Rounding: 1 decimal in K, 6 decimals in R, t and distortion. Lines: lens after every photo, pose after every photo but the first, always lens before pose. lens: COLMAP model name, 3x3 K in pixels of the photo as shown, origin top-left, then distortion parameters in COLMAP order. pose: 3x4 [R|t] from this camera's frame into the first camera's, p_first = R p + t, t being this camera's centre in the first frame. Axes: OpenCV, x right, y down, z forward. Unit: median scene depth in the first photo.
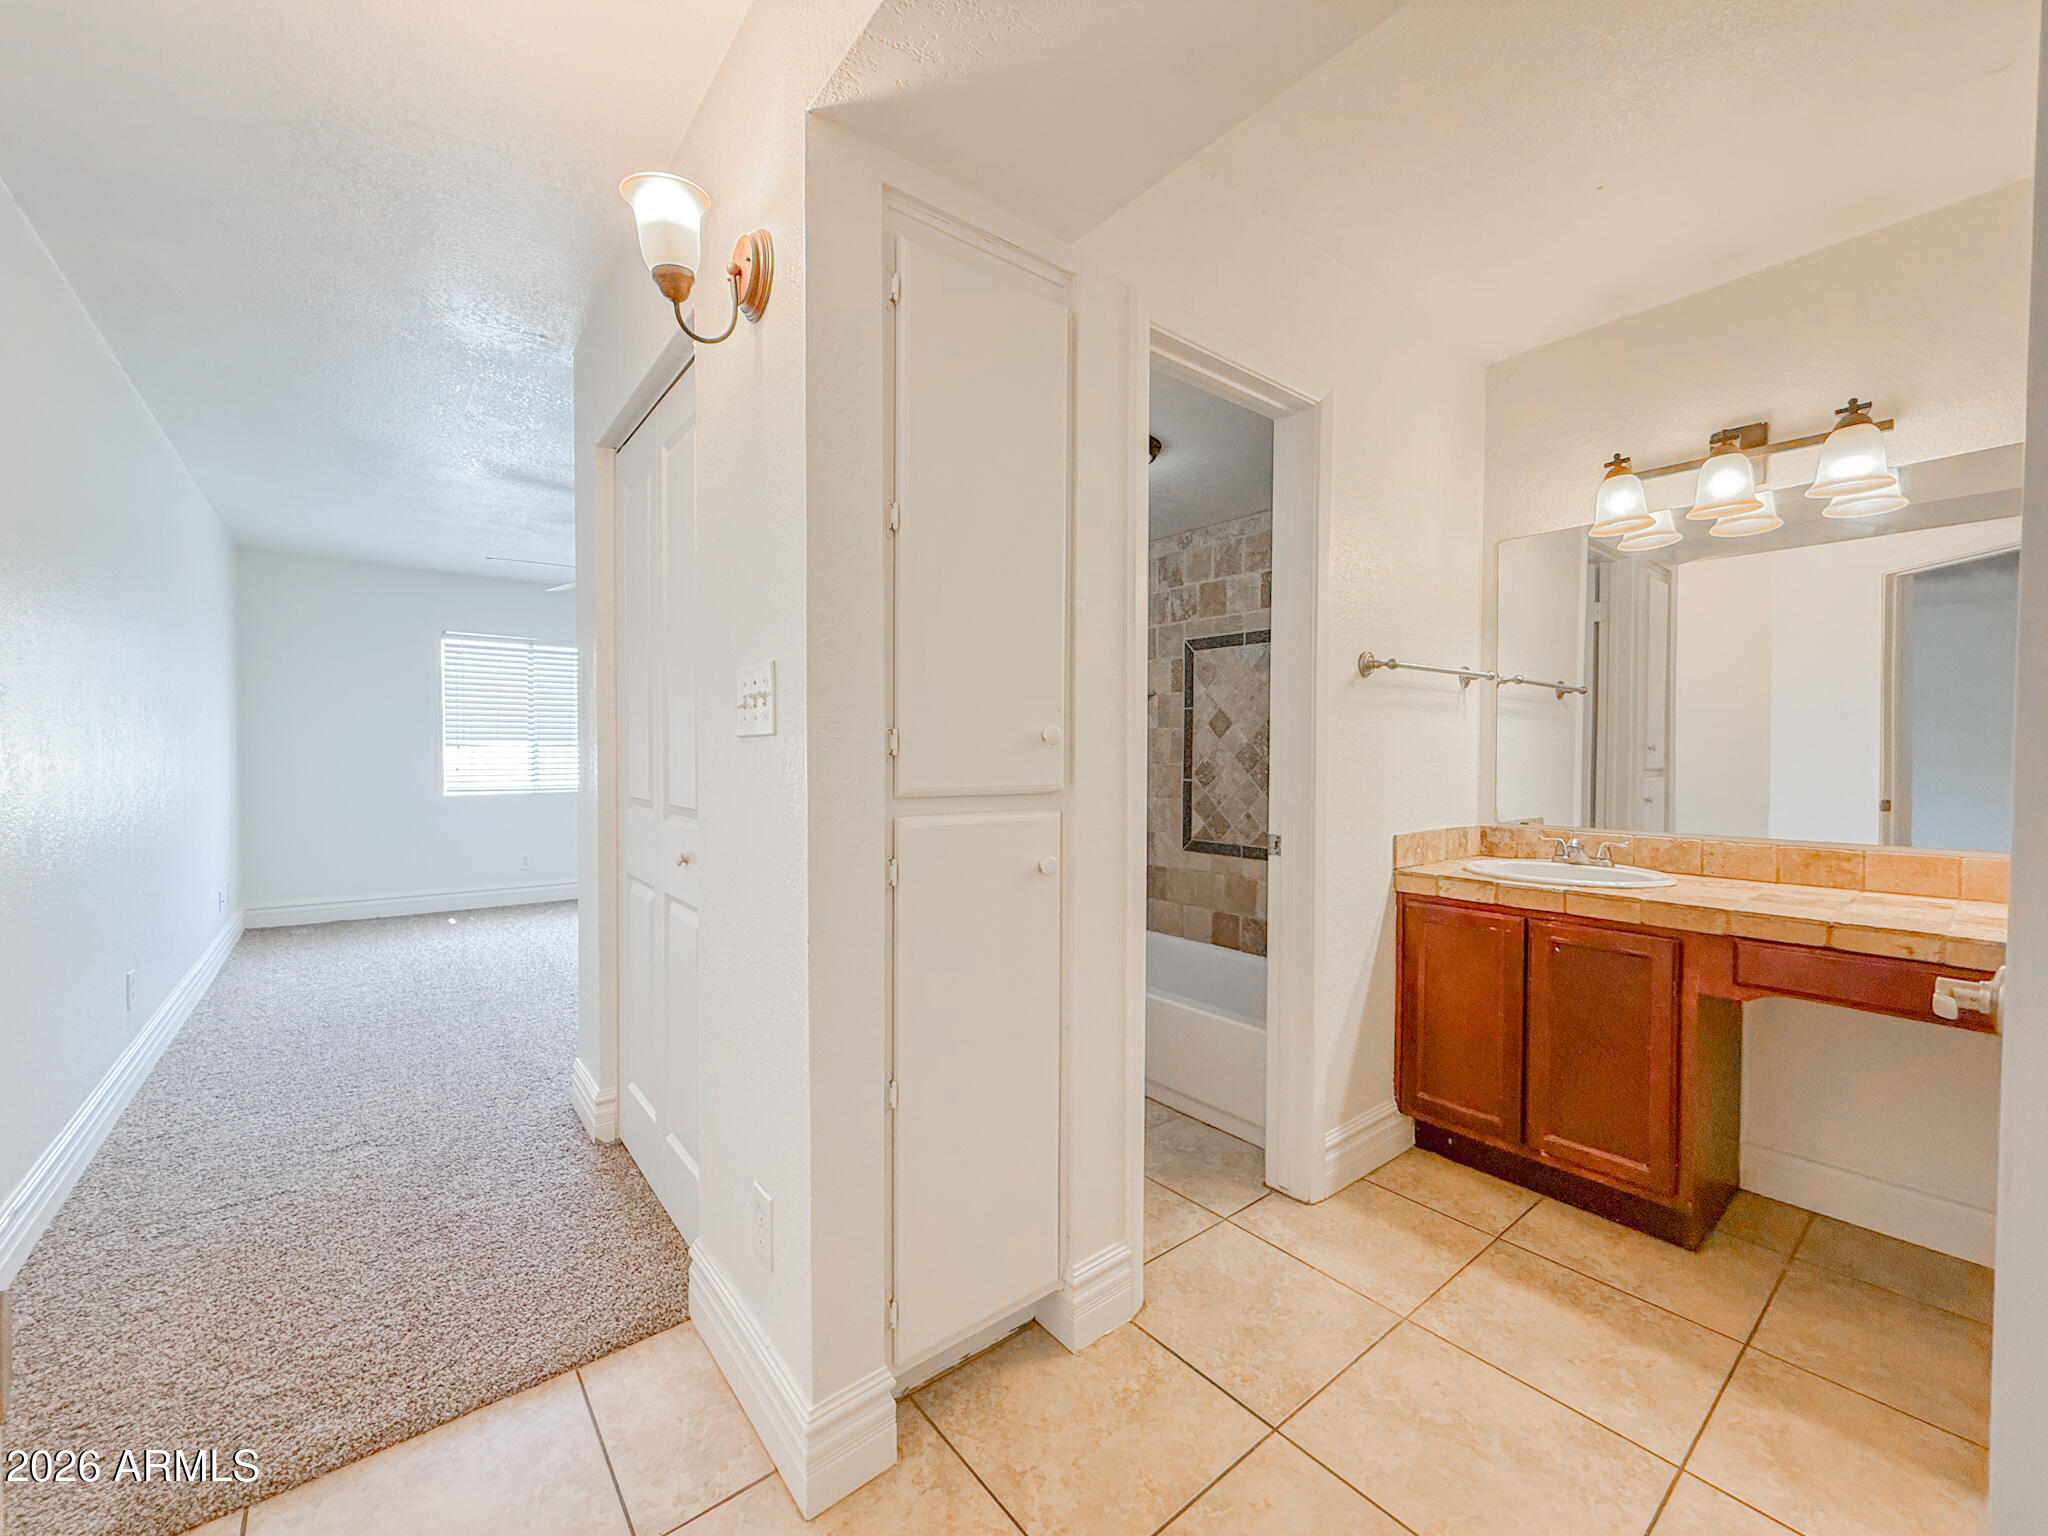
lens RADIAL K [[813.0, 0, 1024.0], [0, 813.0, 768.0], [0, 0, 1]] dist [-0.001615, -0.000239]
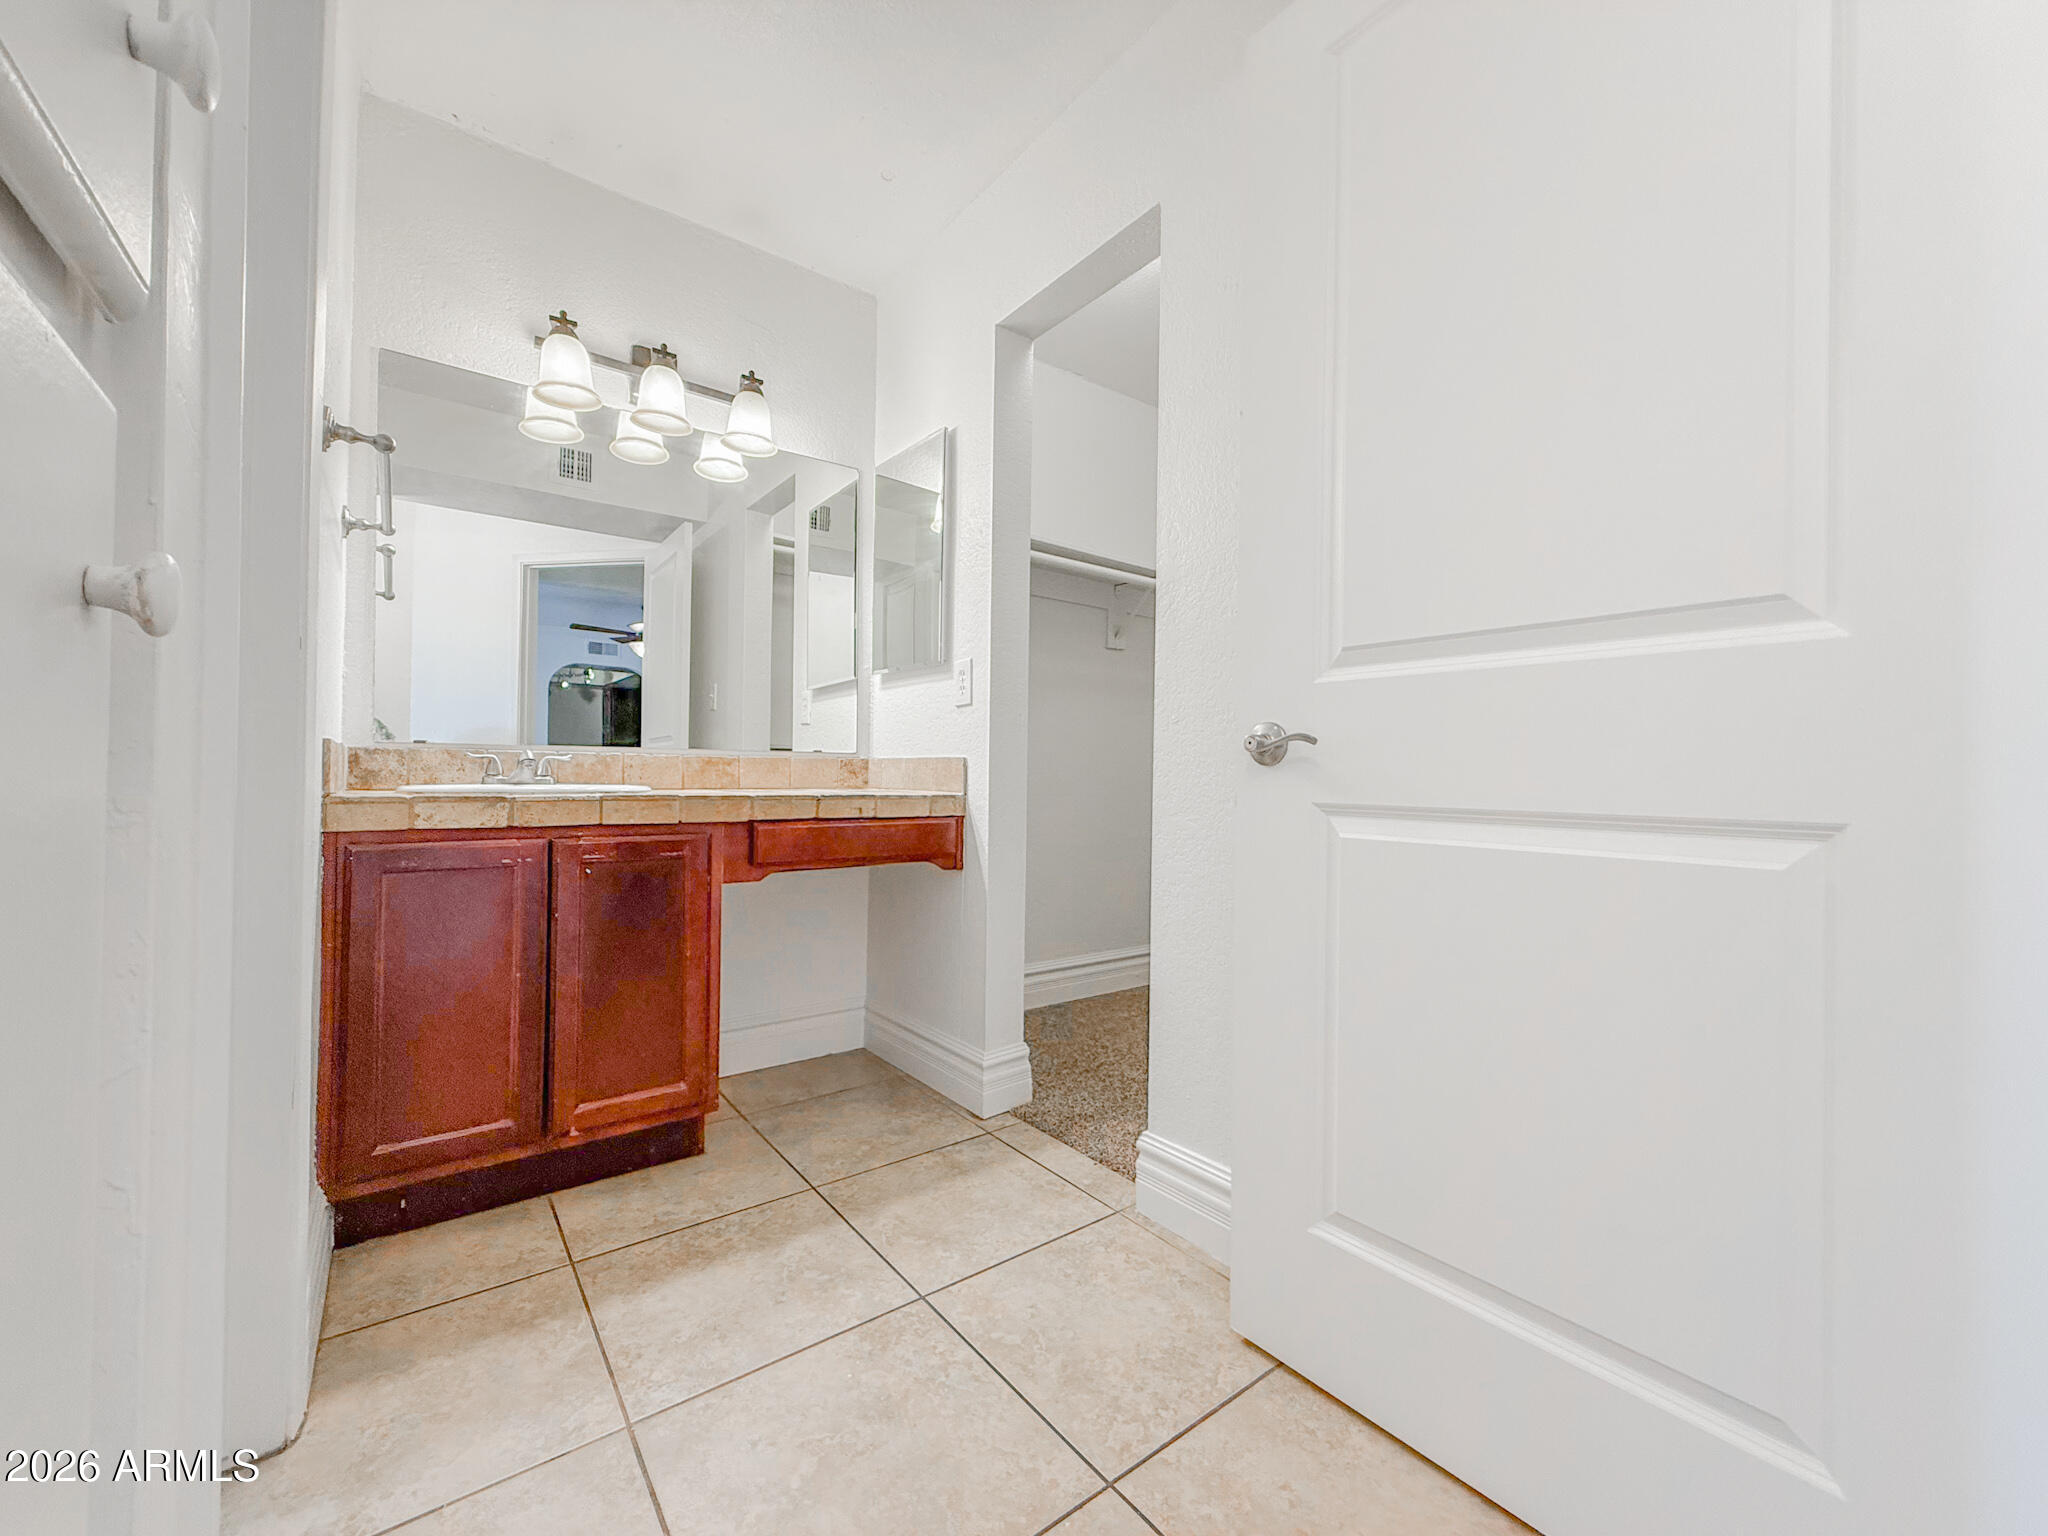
lens RADIAL K [[813.0, 0, 1024.0], [0, 813.0, 768.0], [0, 0, 1]] dist [-0.001615, -0.000239]
pose [[0.027474, 0.005233, 0.999609, -0.145540], [0.007784, 0.999955, -0.005449, 0.130547], [-0.999592, 0.007930, 0.027432, 0.552383]]
